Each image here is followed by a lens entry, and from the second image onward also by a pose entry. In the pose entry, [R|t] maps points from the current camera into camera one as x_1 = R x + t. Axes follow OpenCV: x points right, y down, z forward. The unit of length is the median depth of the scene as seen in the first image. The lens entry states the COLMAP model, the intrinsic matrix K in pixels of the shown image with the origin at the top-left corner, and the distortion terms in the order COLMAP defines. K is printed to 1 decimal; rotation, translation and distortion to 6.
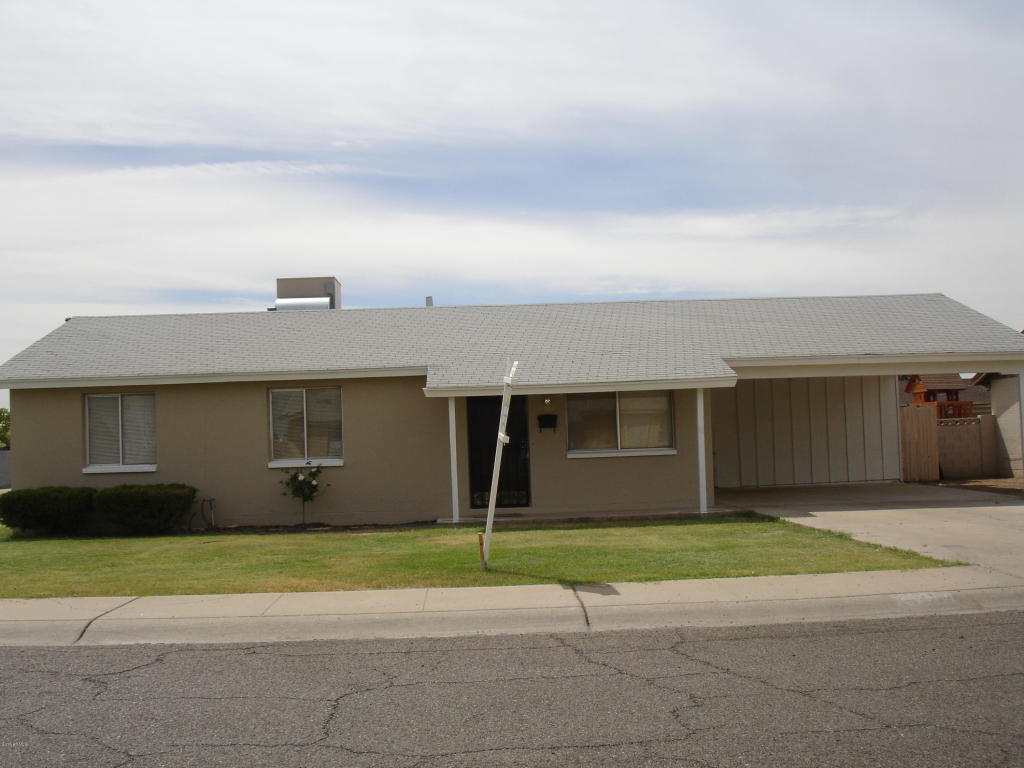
lens RADIAL K [[1078.2, 0, 512.0], [0, 1078.2, 384.0], [0, 0, 1]] dist [-0.075815, -0.004796]
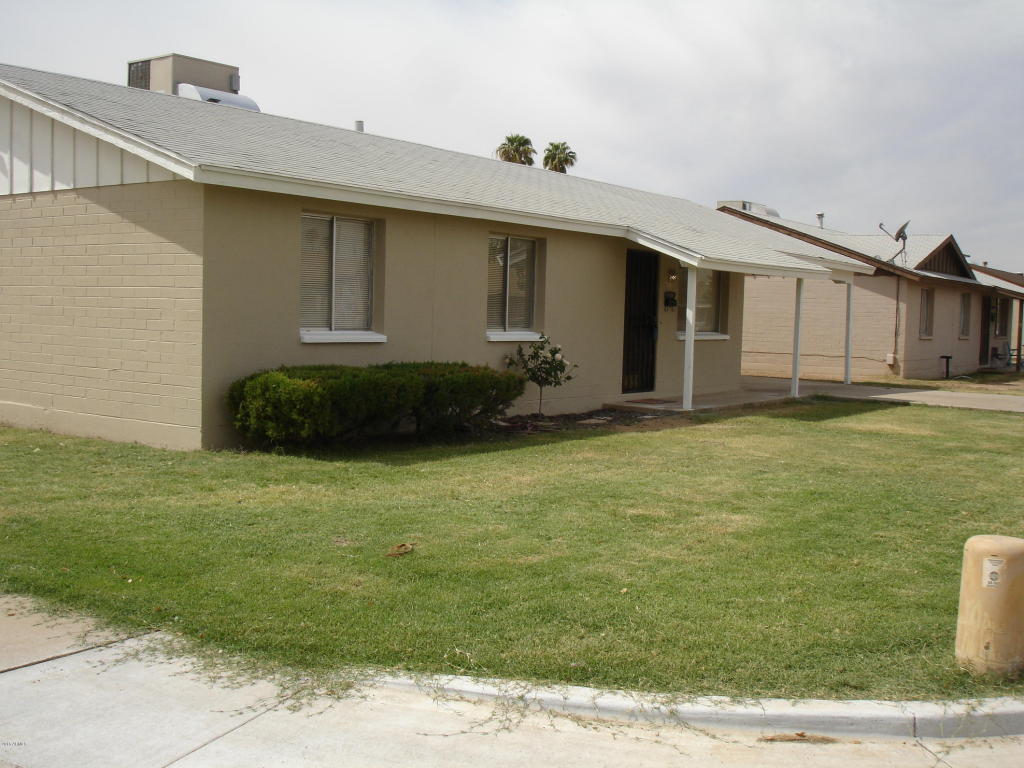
lens RADIAL K [[1136.8, 0, 512.0], [0, 1136.8, 384.0], [0, 0, 1]] dist [-0.129261, -0.021174]
pose [[0.600695, -0.000709, 0.799478, -0.823167], [-0.085989, 0.994141, 0.065490, 0.055145], [-0.794841, -0.108086, 0.597115, 0.524752]]
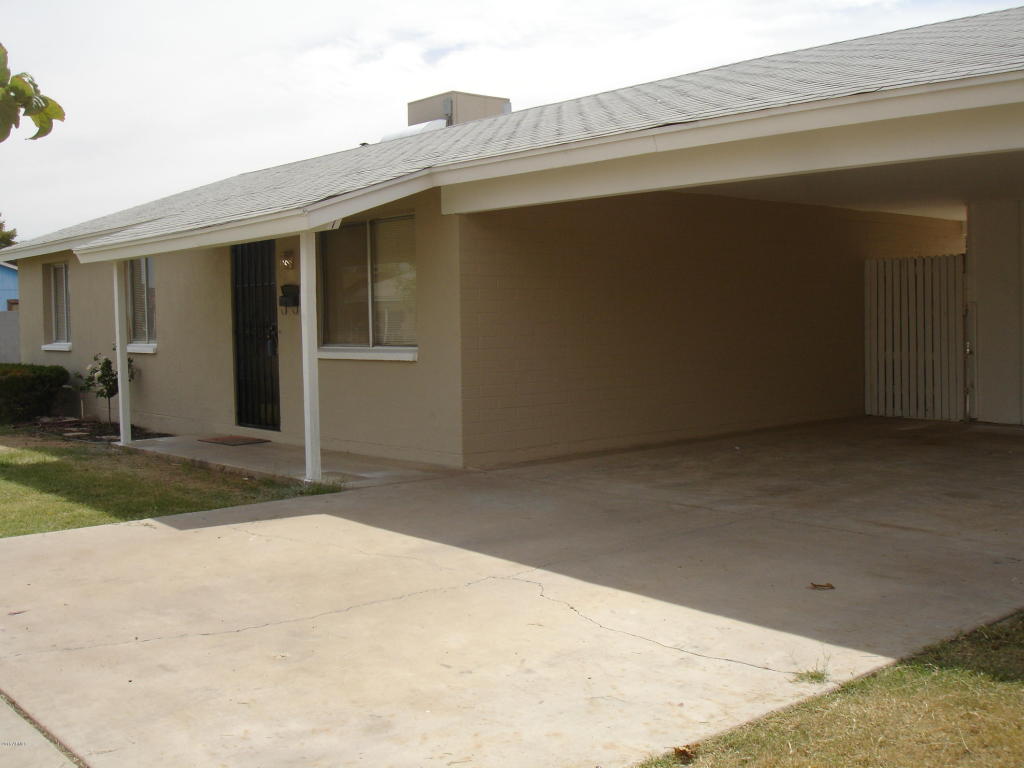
lens RADIAL K [[1136.8, 0, 512.0], [0, 1136.8, 384.0], [0, 0, 1]] dist [-0.129261, -0.021174]
pose [[0.637966, 0.066488, -0.767188, 0.605806], [0.034295, 0.992824, 0.114561, 0.015782], [0.769300, -0.099397, 0.631108, 0.692022]]
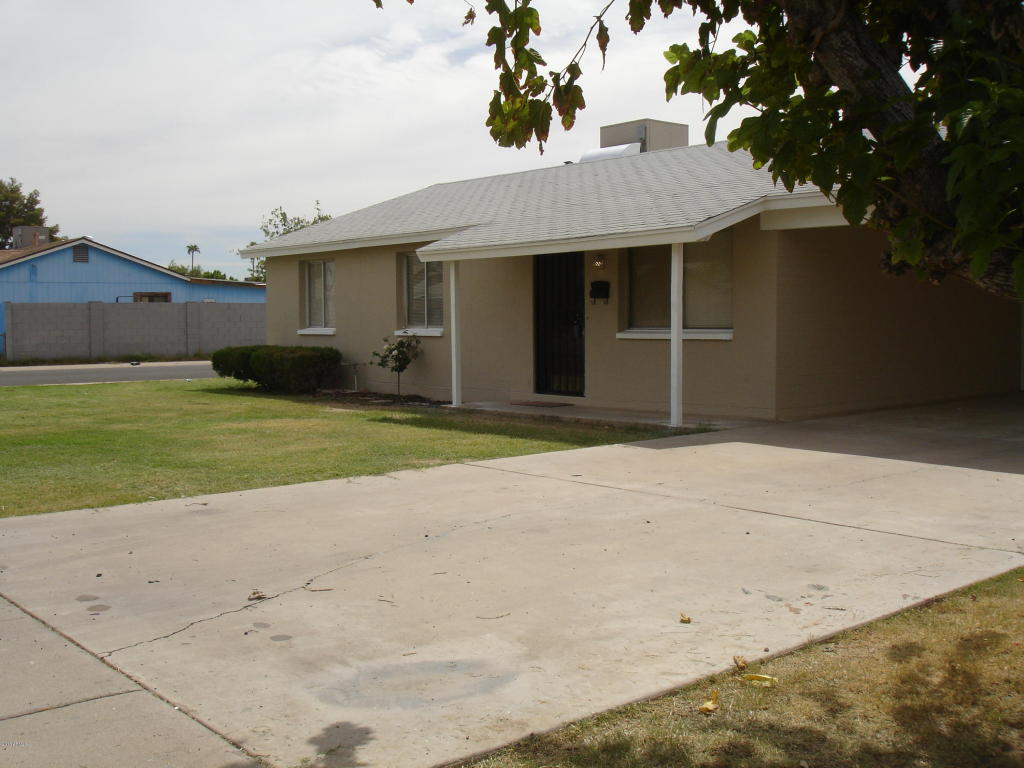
lens RADIAL K [[1136.8, 0, 512.0], [0, 1136.8, 384.0], [0, 0, 1]] dist [-0.129261, -0.021174]
pose [[0.630096, 0.073225, -0.773057, 0.631183], [0.025764, 0.993024, 0.115060, 0.006628], [0.776089, -0.092416, 0.623815, 0.436730]]
